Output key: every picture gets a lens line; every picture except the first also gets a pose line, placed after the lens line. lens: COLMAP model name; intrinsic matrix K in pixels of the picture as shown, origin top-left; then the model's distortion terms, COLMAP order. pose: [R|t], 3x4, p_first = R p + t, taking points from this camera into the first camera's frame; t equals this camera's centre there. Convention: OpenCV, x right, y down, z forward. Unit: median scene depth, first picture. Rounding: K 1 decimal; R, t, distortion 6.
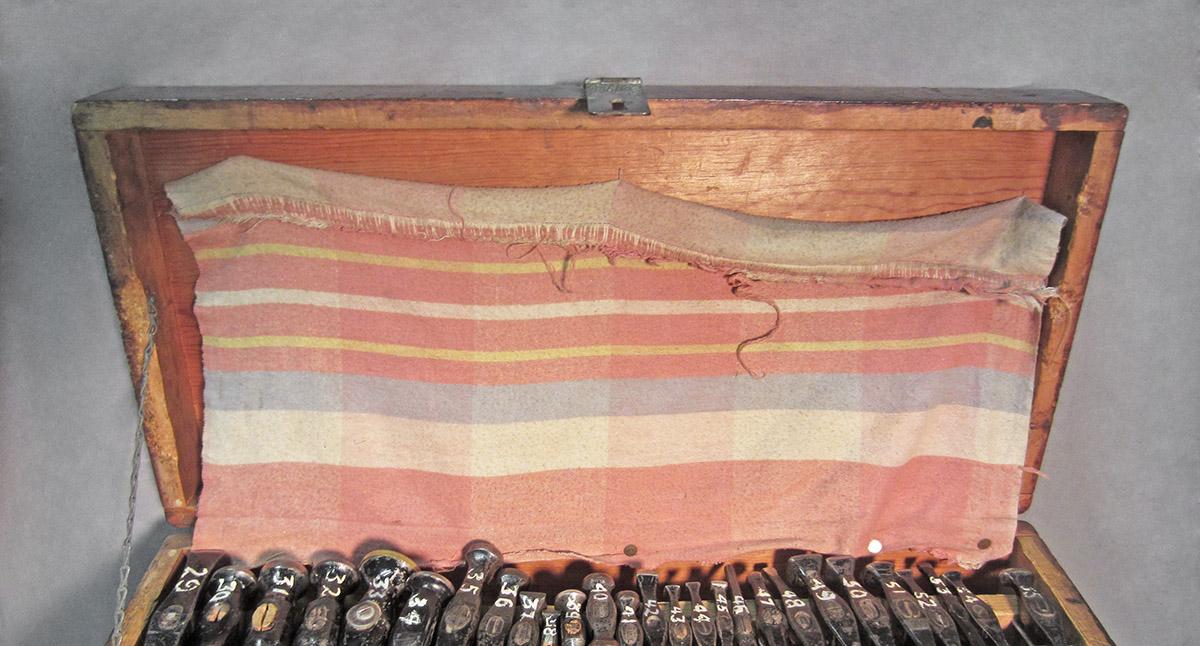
lens RADIAL K [[943.9, 0, 585.5], [0, 943.9, 346.1], [0, 0, 1]] dist [-0.025641, 0.006421]
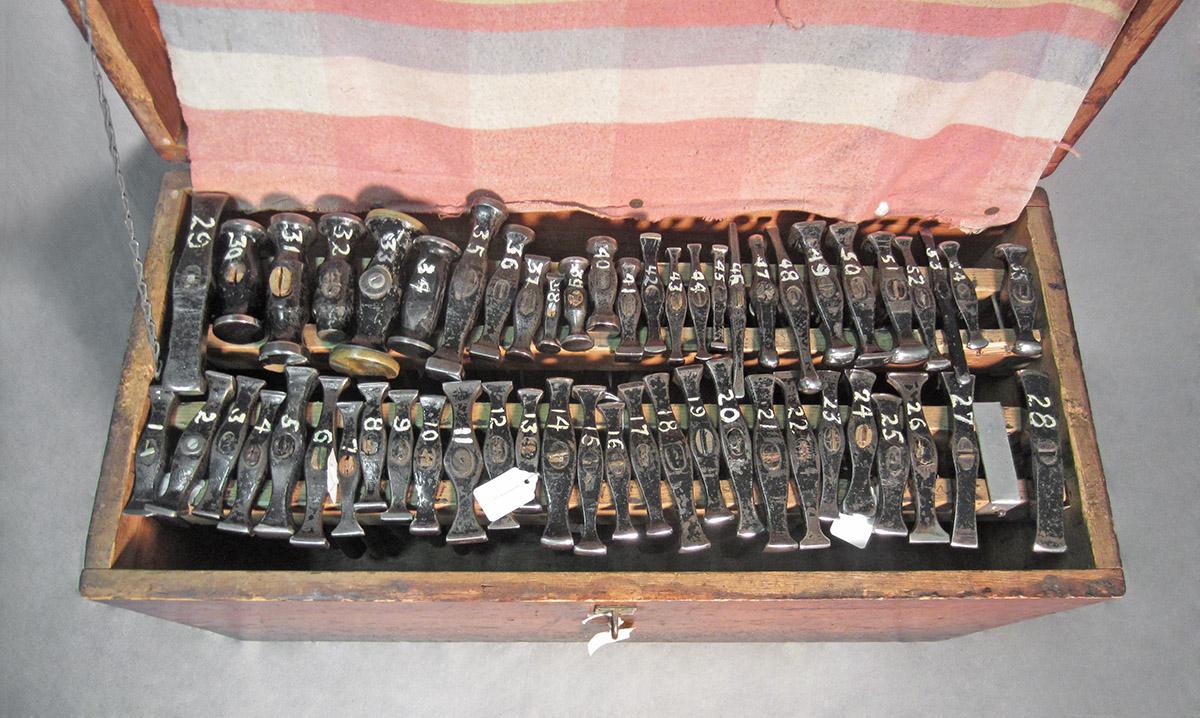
lens RADIAL K [[889.4, 0, 596.0], [0, 889.4, 469.4], [0, 0, 1]] dist [-0.026119, 0.010253]
pose [[0.999184, 0.038228, 0.013060, 0.004132], [-0.036936, 0.733562, 0.678618, -0.222279], [0.016362, -0.678546, 0.734375, 0.127665]]
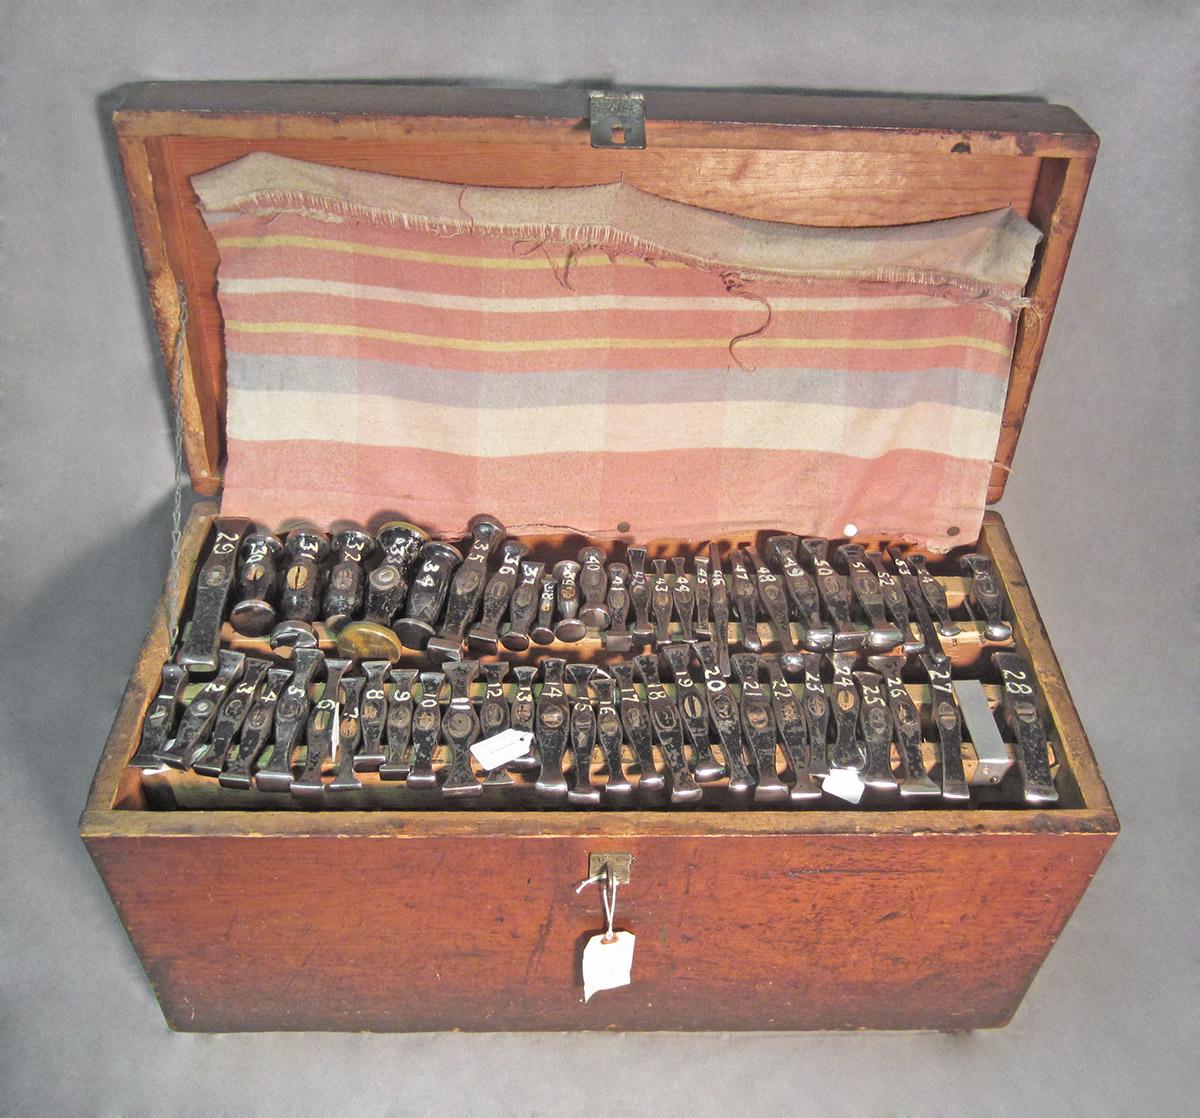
lens RADIAL K [[1301.7, 0, 600.0], [0, 1301.7, 559.0], [0, 0, 1]] dist [-0.022399, -0.011996]
pose [[0.999627, 0.027239, 0.001726, 0.020135], [-0.026839, 0.969507, 0.243588, -0.117303], [0.004962, -0.243544, 0.969877, -0.483237]]
